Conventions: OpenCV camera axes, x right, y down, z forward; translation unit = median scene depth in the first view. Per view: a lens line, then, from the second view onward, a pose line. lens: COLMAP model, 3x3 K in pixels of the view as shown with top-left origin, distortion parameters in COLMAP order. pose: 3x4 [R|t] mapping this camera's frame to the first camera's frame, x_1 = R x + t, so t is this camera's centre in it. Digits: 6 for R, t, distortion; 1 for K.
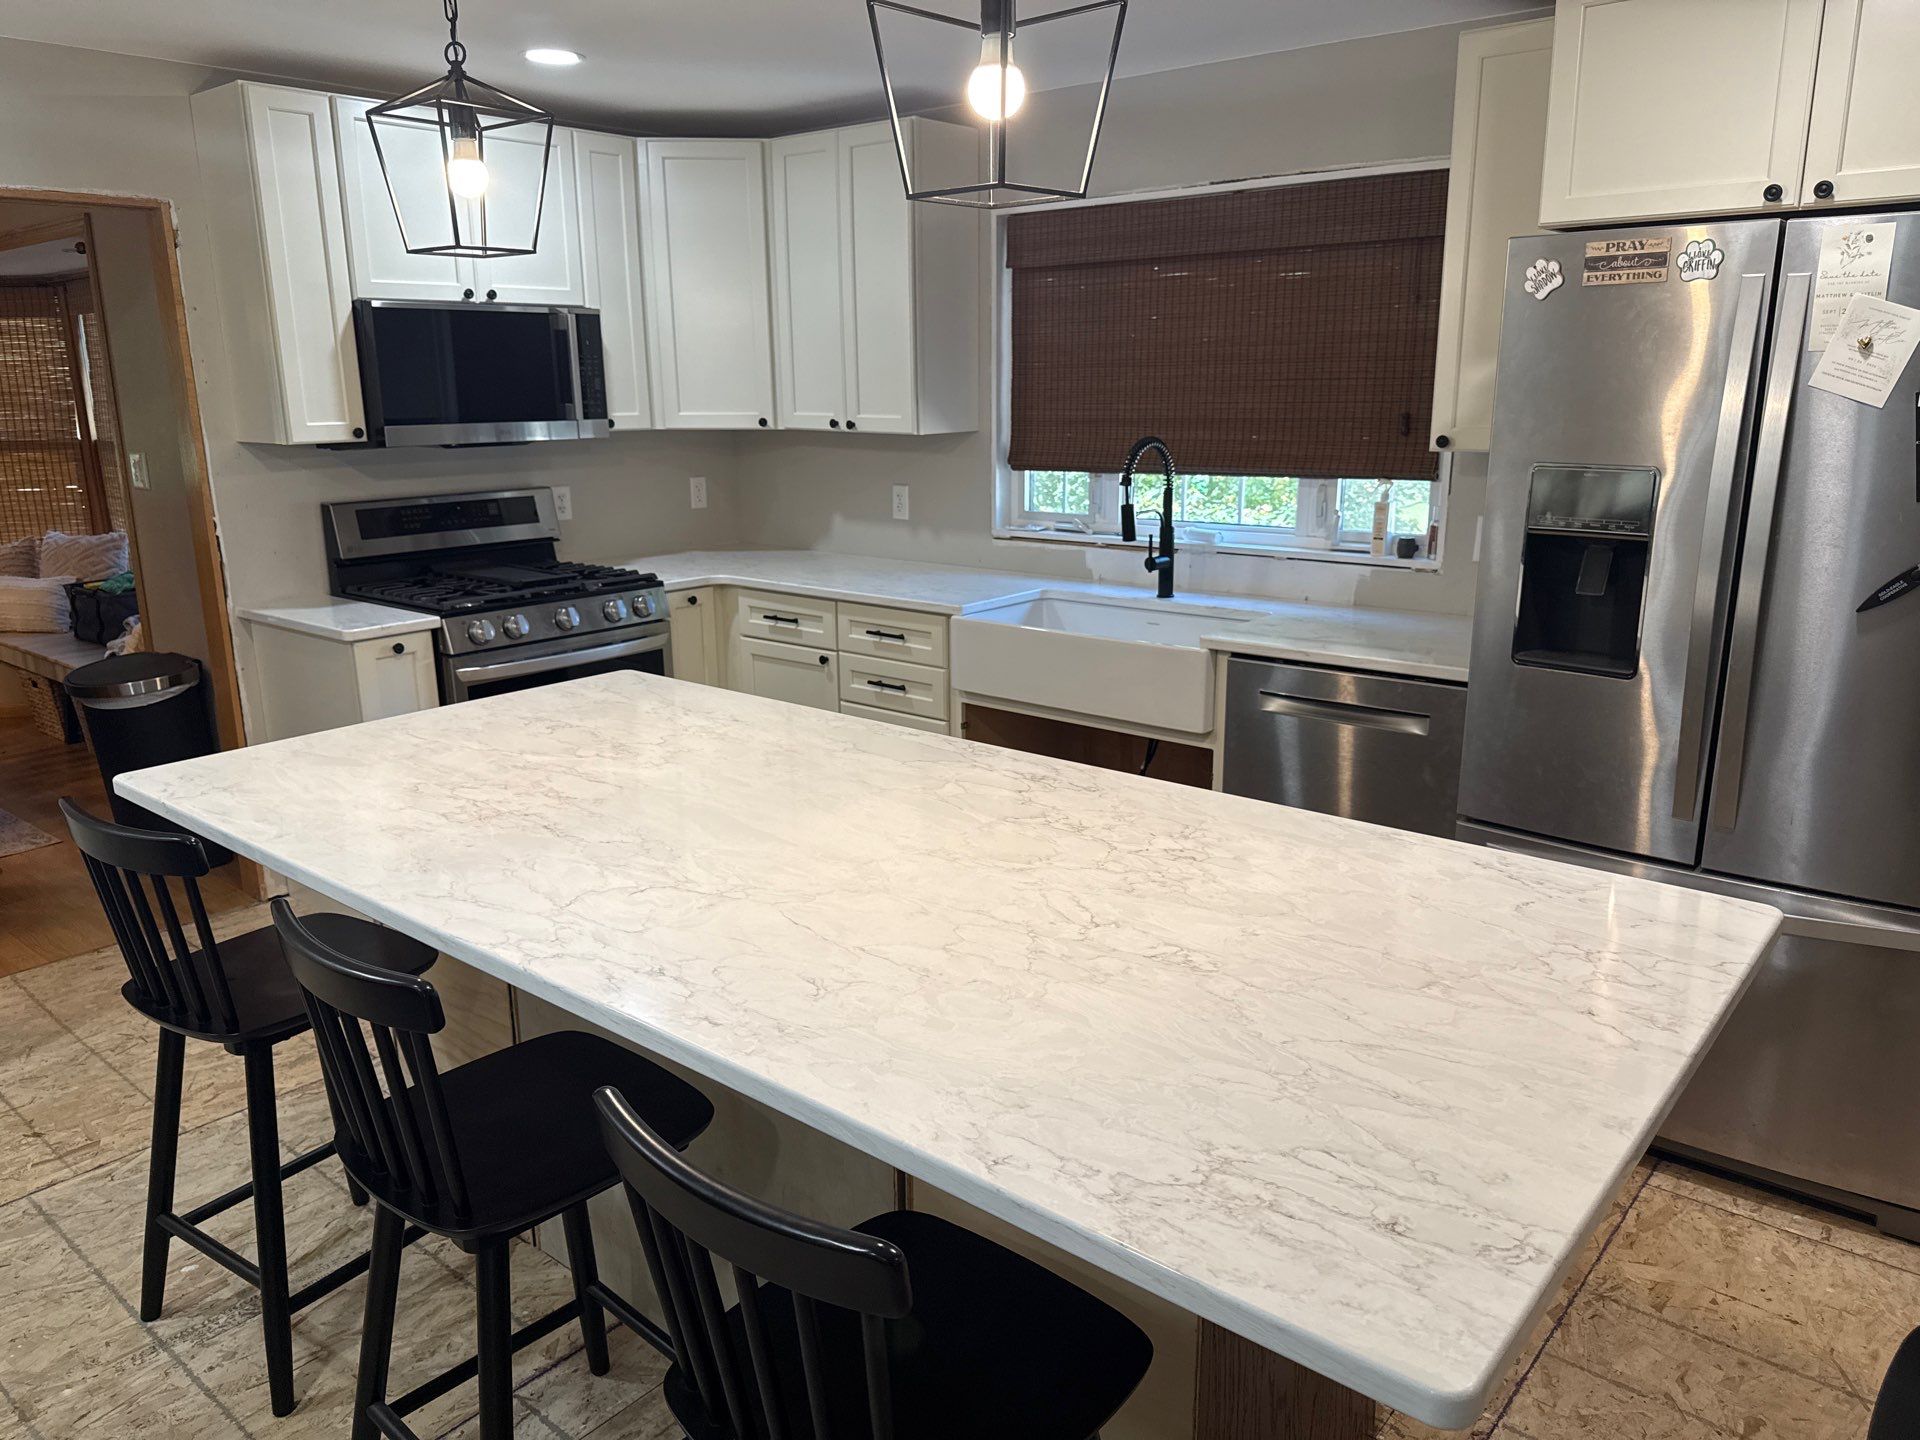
lens RADIAL K [[1370.7, 0, 955.1], [0, 1370.7, 749.0], [0, 0, 1]] dist [-0.016195, -0.002192]
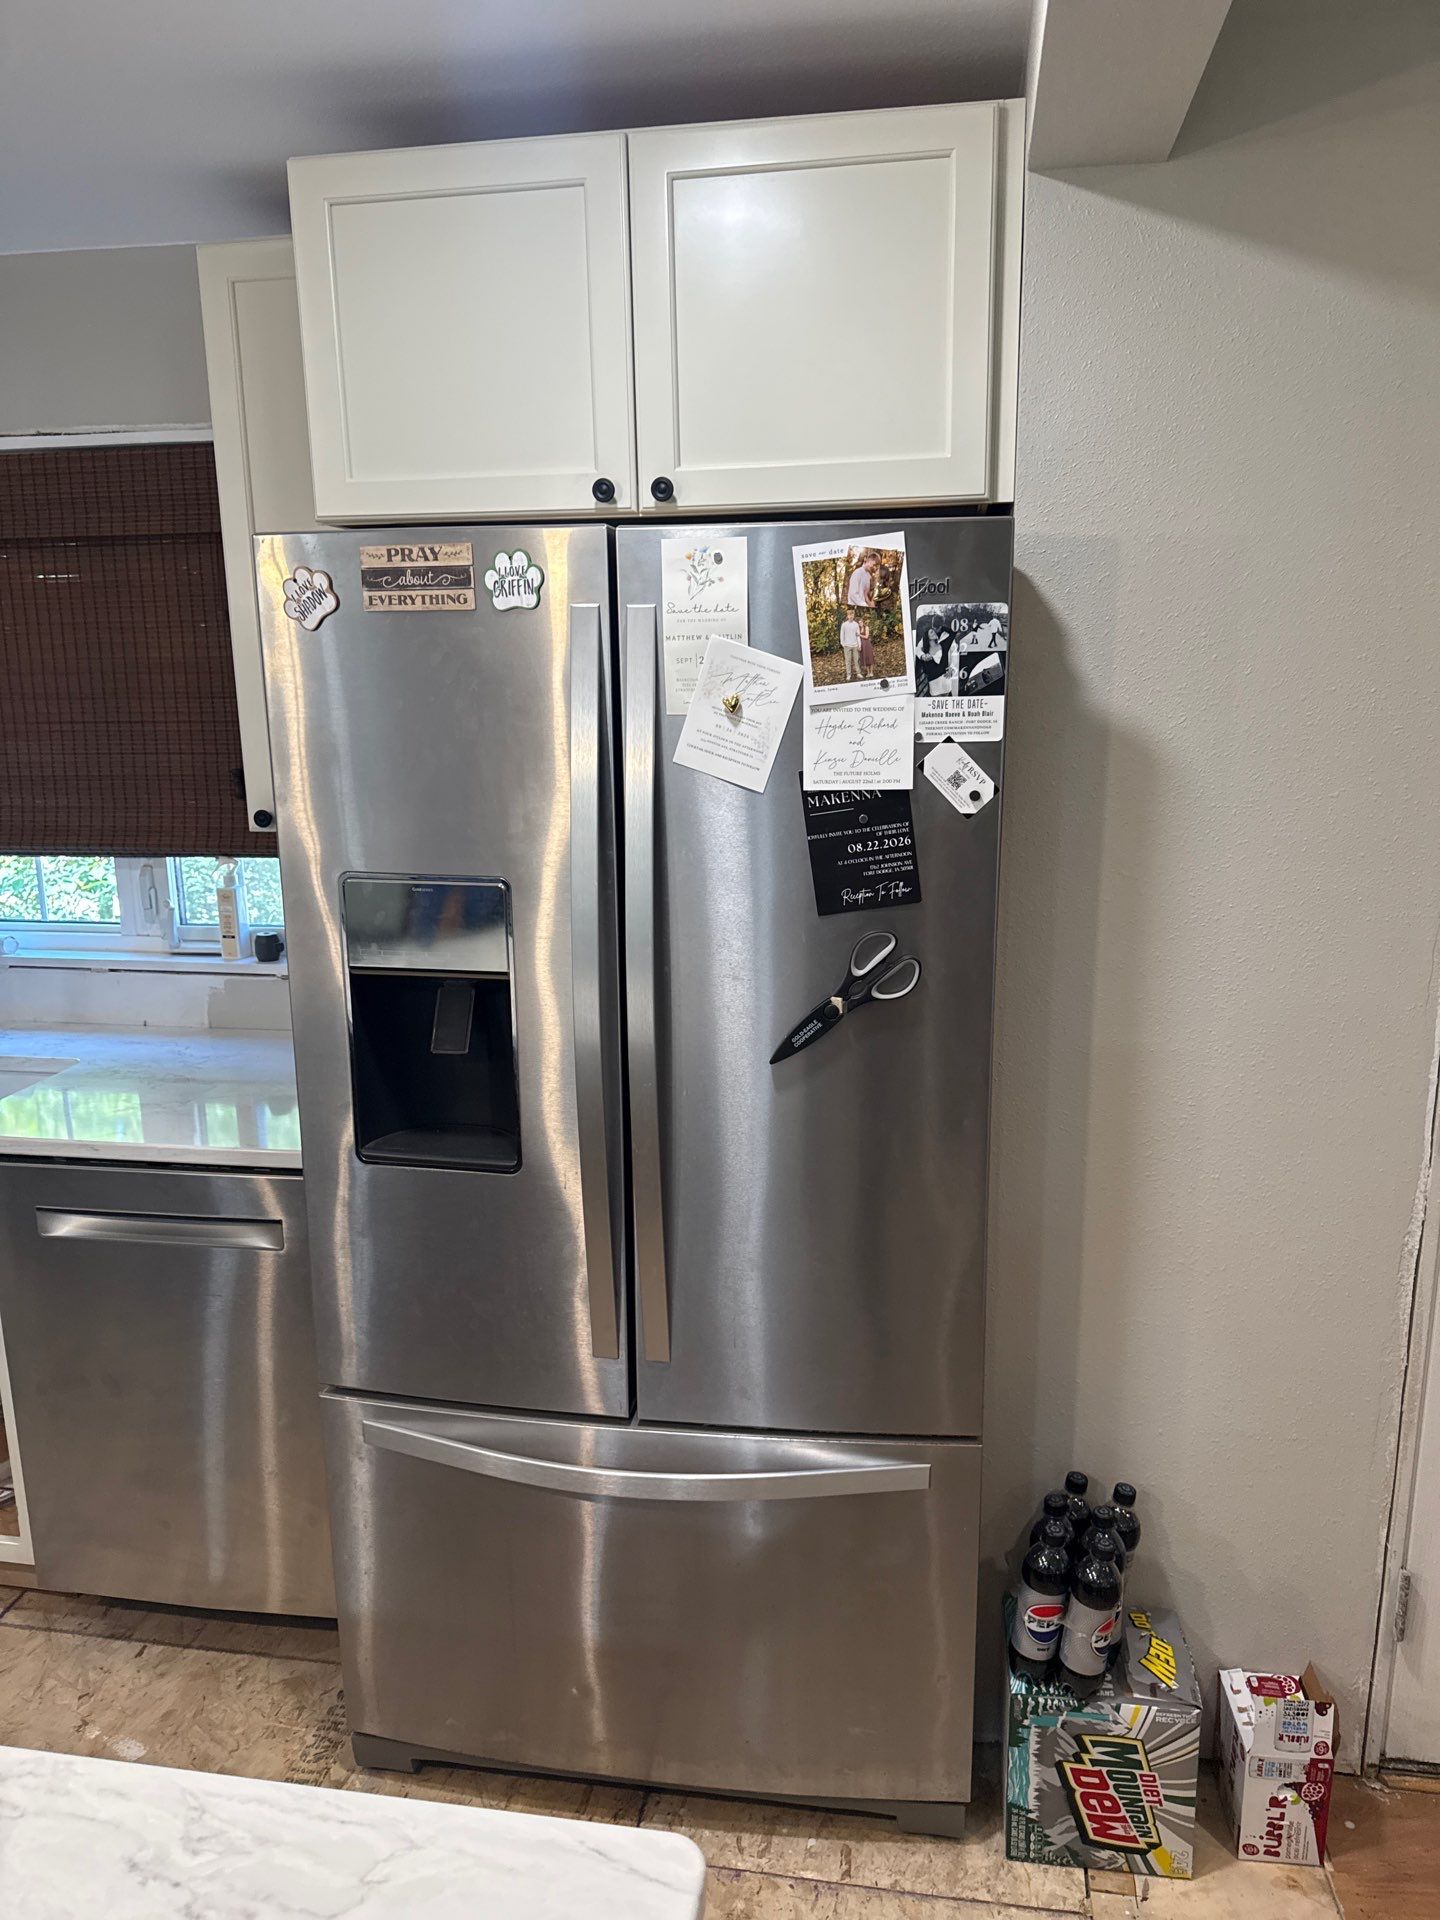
lens RADIAL K [[1317.9, 0, 720.9], [0, 1317.9, 987.7], [0, 0, 1]] dist [0.081945, -0.131452]
pose [[0.864351, -0.108289, 0.491091, 0.180530], [0.126528, 0.991955, -0.003966, -0.087713], [-0.486711, 0.065565, 0.871099, 0.238441]]
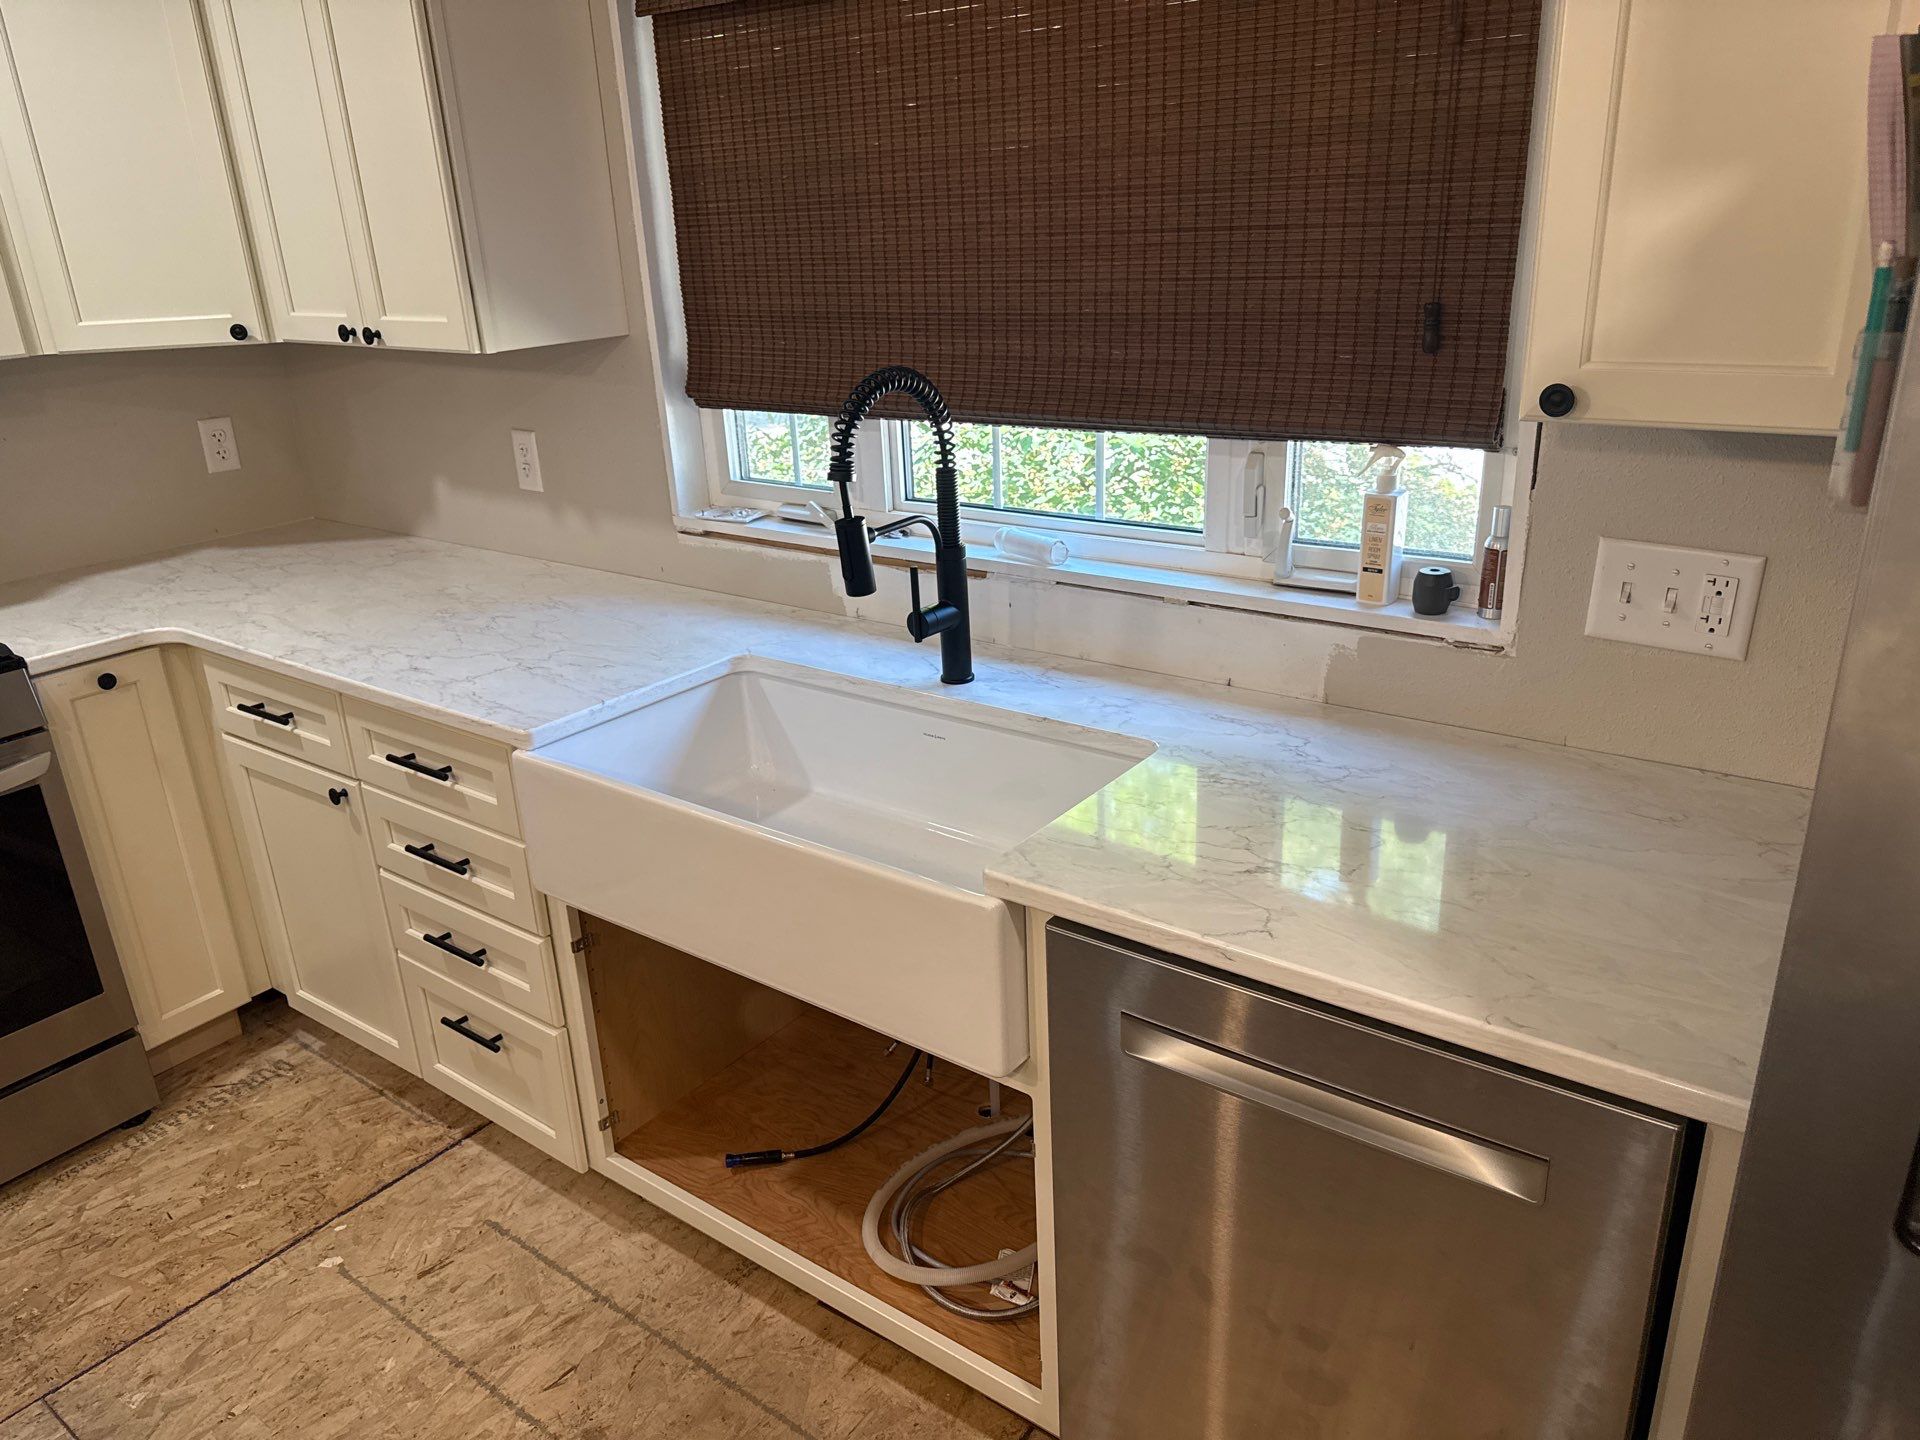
lens RADIAL K [[1324.8, 0, 1029.1], [0, 1324.8, 723.3], [0, 0, 1]] dist [0.069978, -0.177779]
pose [[0.994793, -0.055492, 0.085482, 0.143956], [0.046431, 0.993434, 0.104566, -0.152381], [-0.090724, -0.100052, 0.990837, 0.534170]]
